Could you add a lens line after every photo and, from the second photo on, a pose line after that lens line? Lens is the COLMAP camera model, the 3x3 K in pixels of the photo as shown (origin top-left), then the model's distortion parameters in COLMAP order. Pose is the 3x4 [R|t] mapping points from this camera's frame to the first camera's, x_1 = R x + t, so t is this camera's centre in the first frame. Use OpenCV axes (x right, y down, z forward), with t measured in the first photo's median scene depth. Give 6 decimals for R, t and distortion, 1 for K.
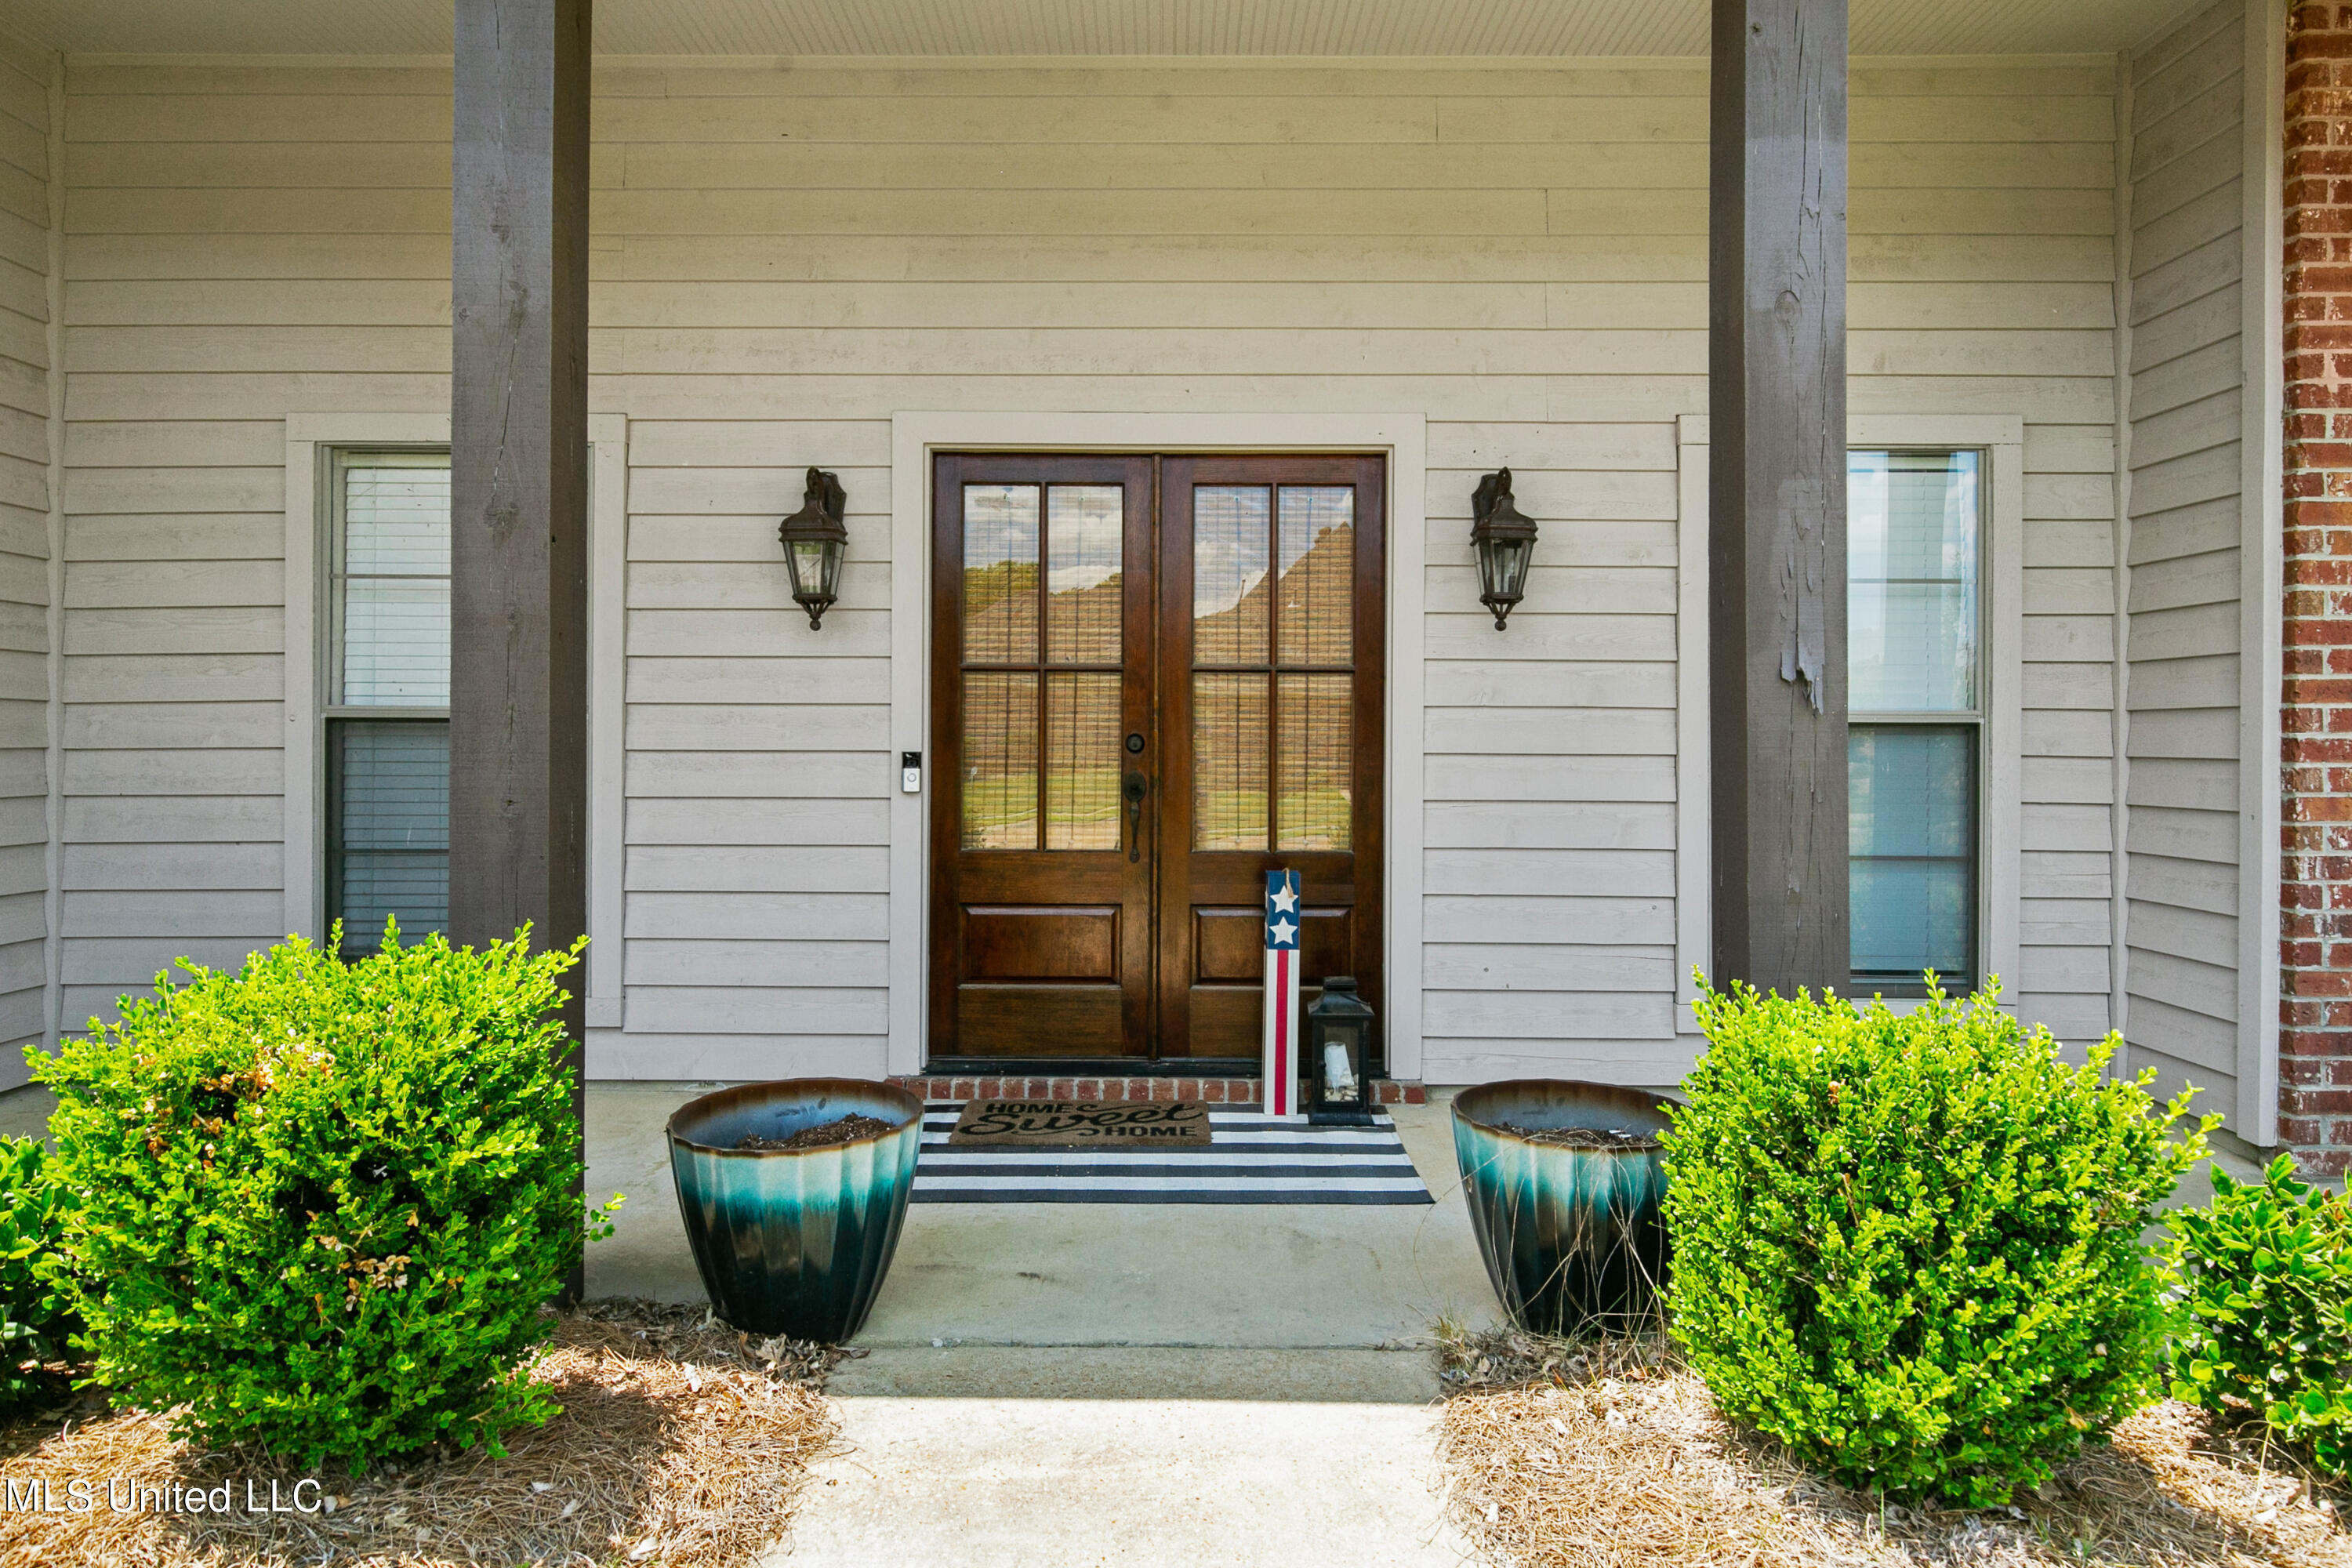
lens RADIAL K [[1399.8, 0, 1164.3], [0, 1399.8, 744.4], [0, 0, 1]] dist [0.000446, 0.002202]
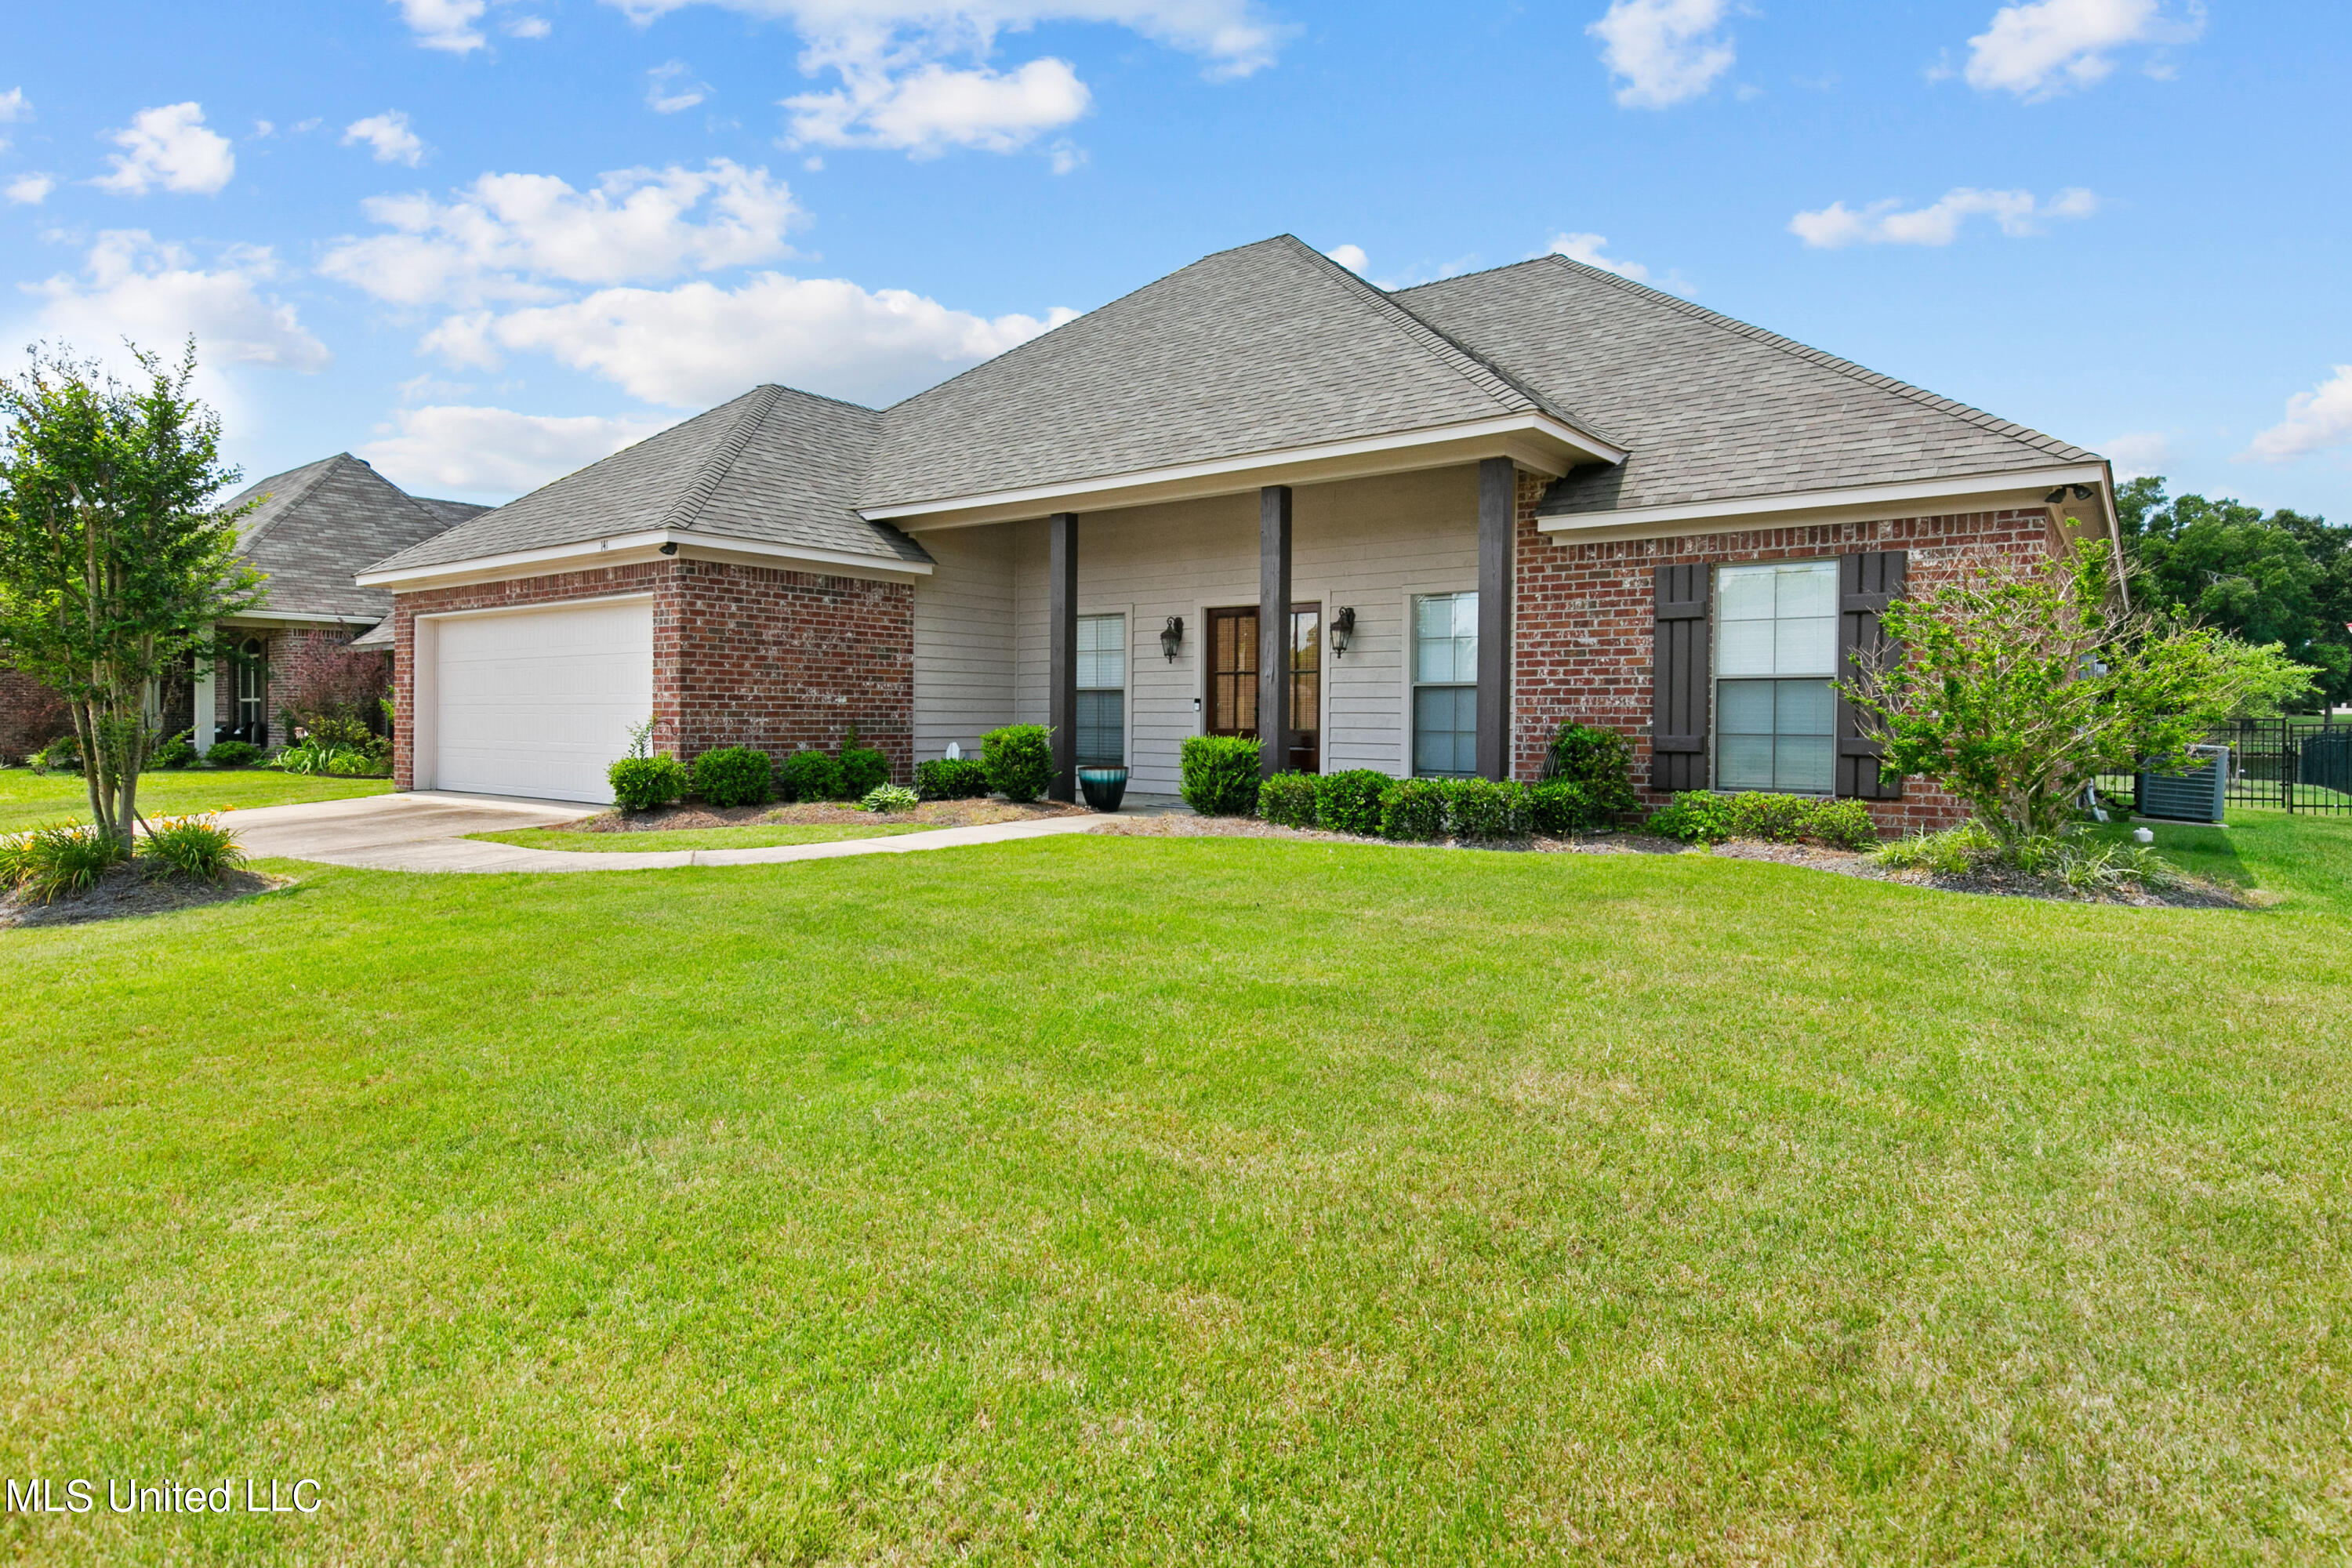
lens RADIAL K [[1212.9, 0, 1161.8], [0, 1212.9, 761.5], [0, 0, 1]] dist [0.001174, -0.001239]
pose [[0.793064, 0.023025, -0.608704, 1.580248], [-0.002633, 0.999406, 0.034374, 0.058991], [0.609133, -0.025658, 0.792653, -1.431476]]
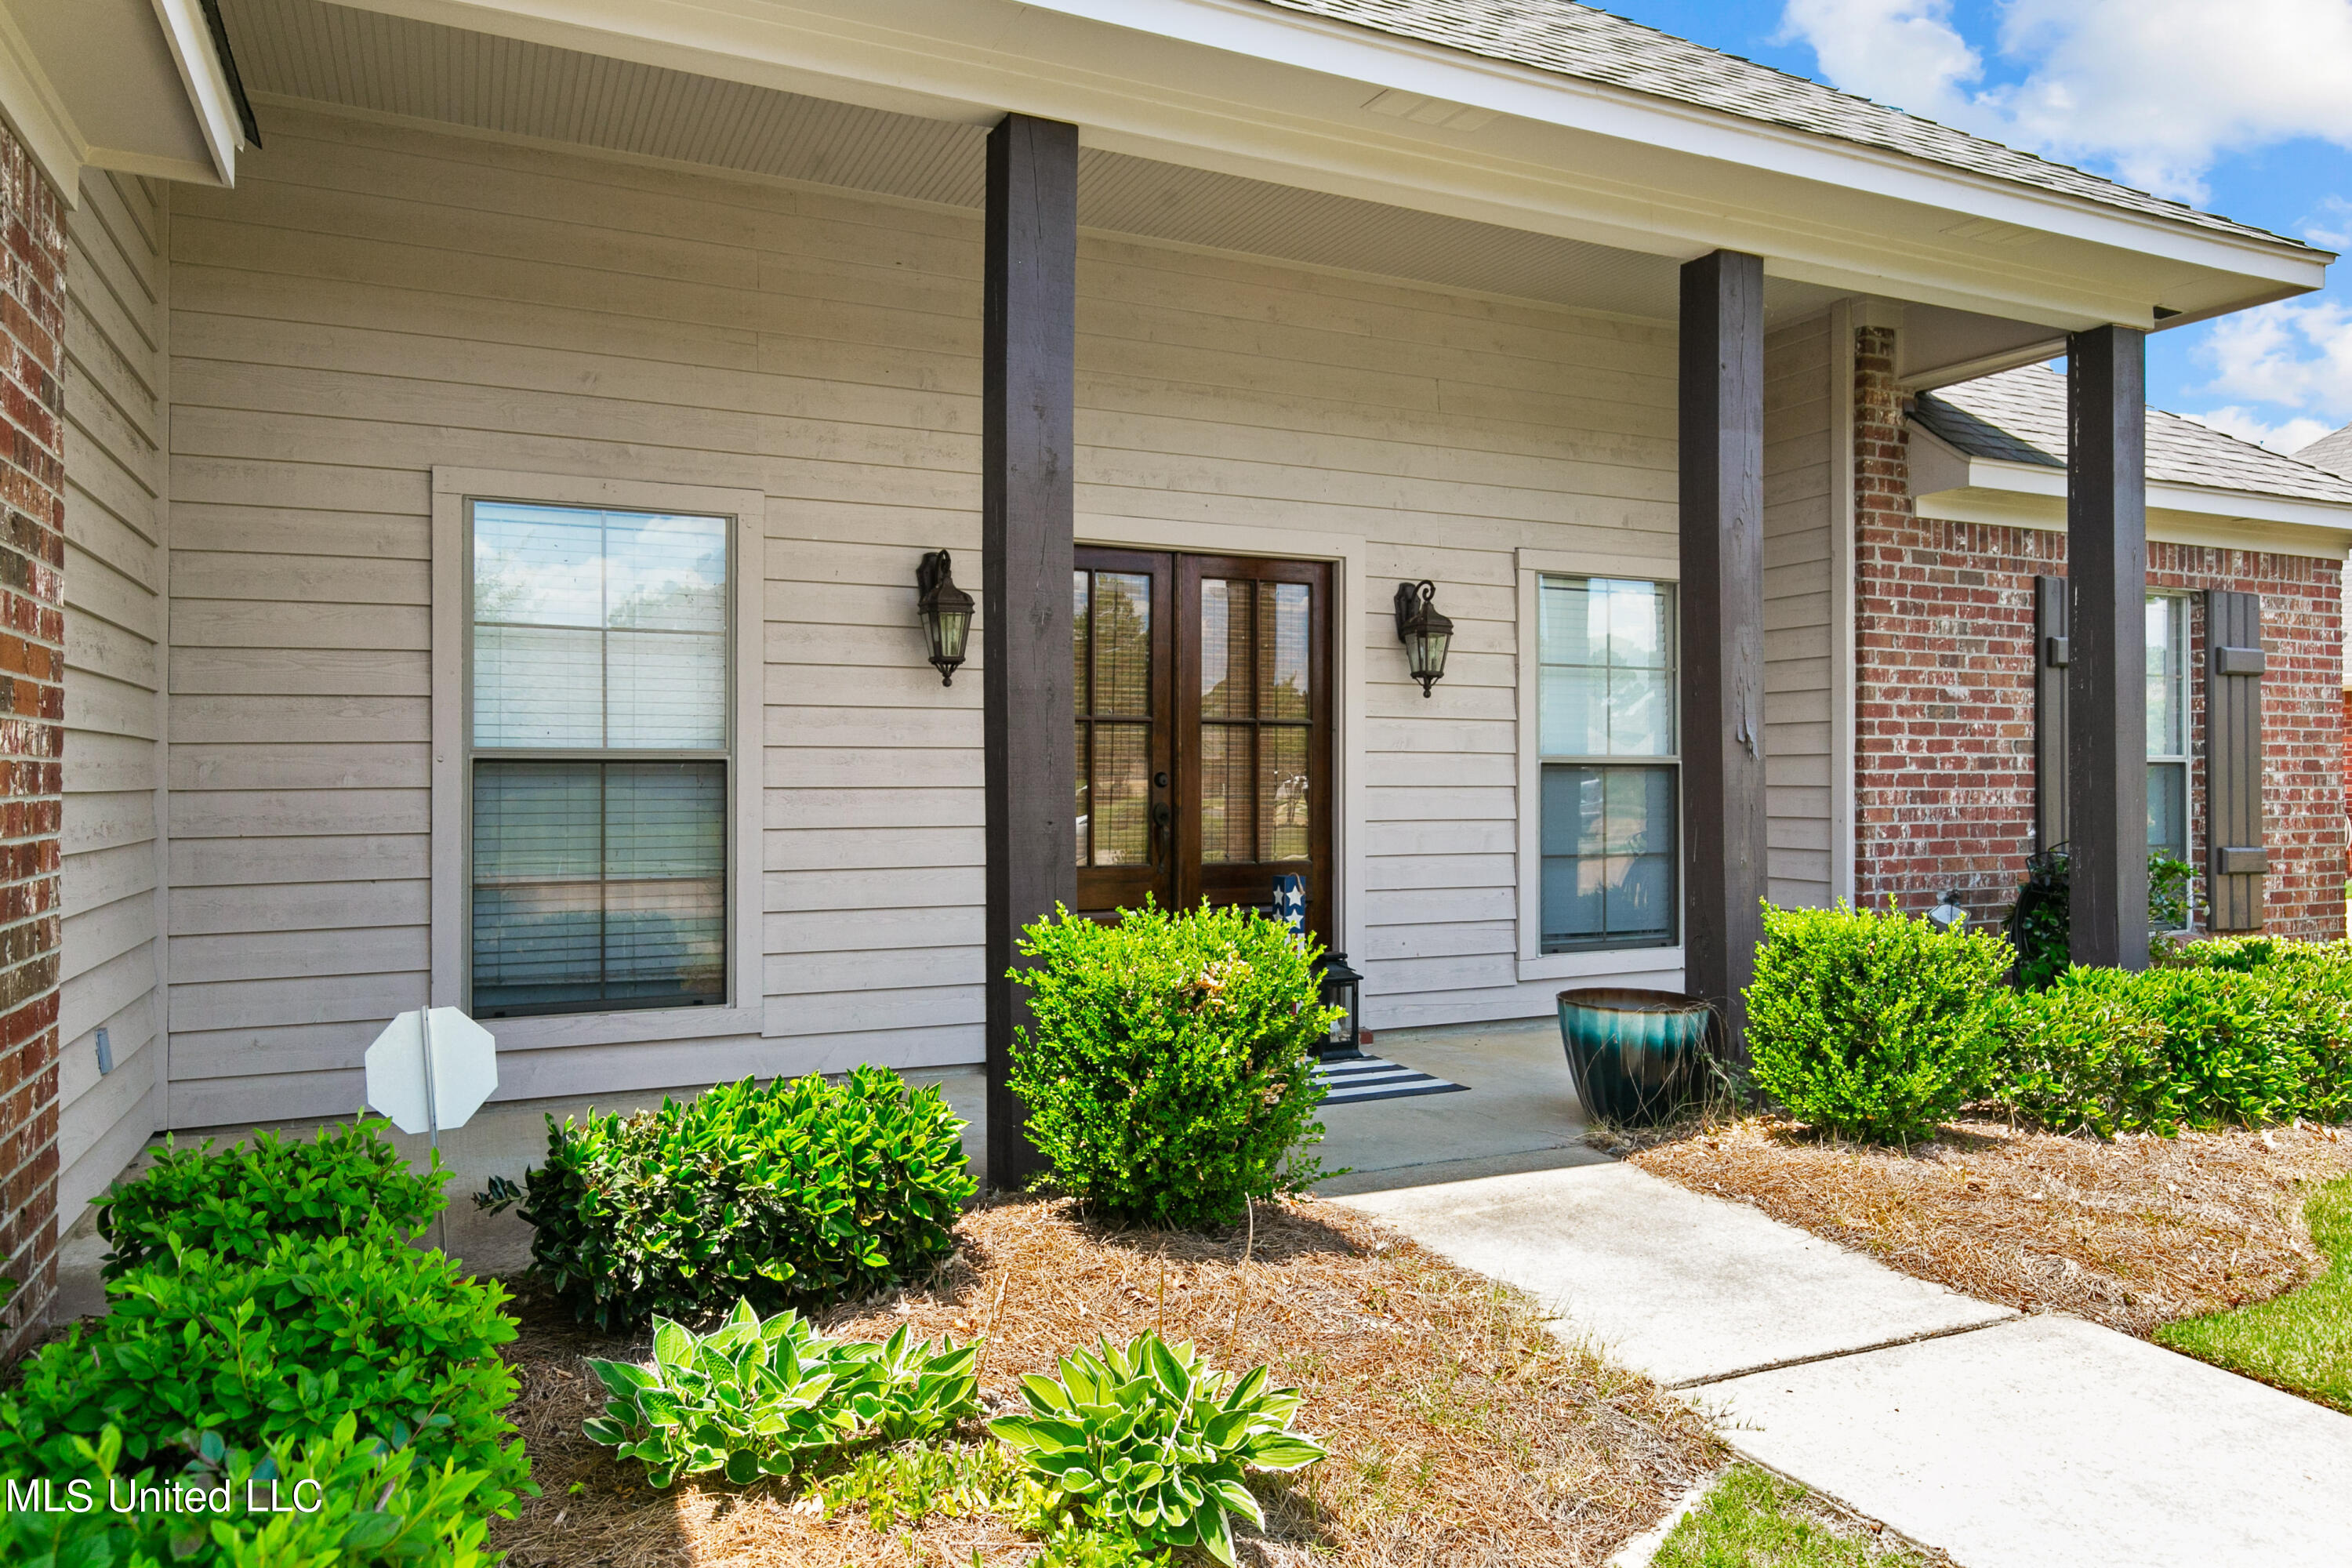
lens RADIAL K [[1543.1, 0, 1170.9], [0, 1543.1, 770.8], [0, 0, 1]] dist [0.007678, 0.005286]
pose [[0.903594, -0.002490, 0.428382, -0.632983], [0.004317, 0.999985, -0.003293, -0.004098], [-0.428368, 0.004825, 0.903592, -0.273592]]
